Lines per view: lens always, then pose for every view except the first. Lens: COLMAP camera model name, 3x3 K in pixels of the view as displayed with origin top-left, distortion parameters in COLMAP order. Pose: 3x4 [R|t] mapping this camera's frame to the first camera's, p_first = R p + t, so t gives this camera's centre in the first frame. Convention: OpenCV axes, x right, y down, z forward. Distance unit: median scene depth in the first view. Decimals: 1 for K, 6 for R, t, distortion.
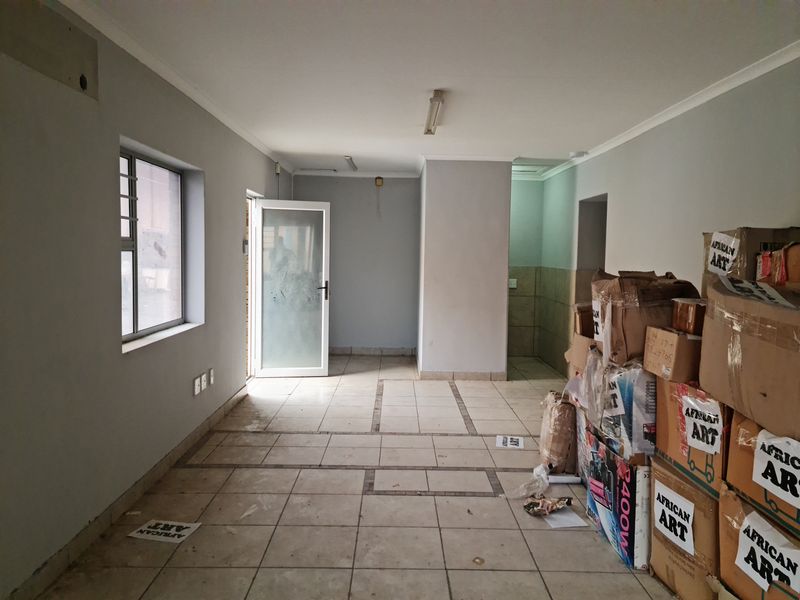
lens RADIAL K [[648.5, 0, 398.2], [0, 648.5, 301.4], [0, 0, 1]] dist [0.085317, -0.023488]
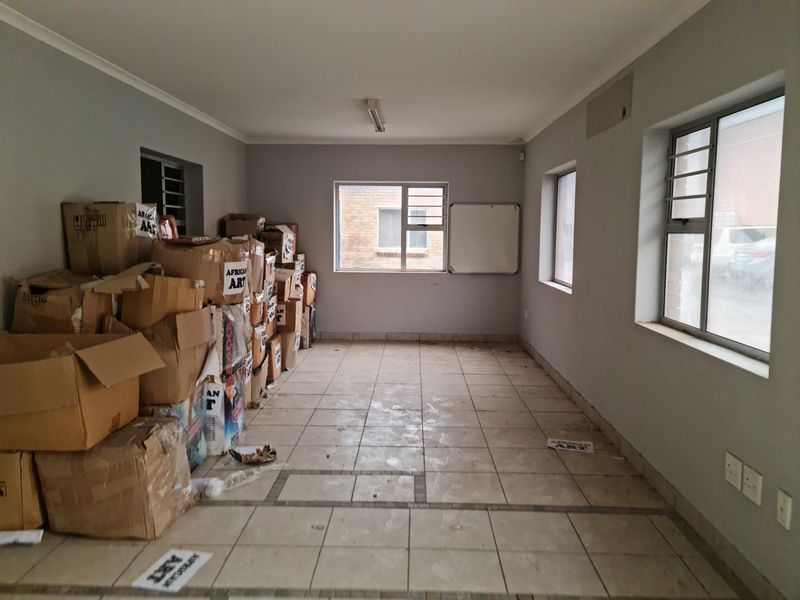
lens RADIAL K [[648.5, 0, 396.9], [0, 648.5, 294.4], [0, 0, 1]] dist [0.085317, -0.023488]
pose [[-0.999264, -0.027161, 0.027082, -0.028608], [-0.021905, 0.983723, 0.178350, -0.133475], [-0.031486, 0.177626, -0.983594, 1.745551]]
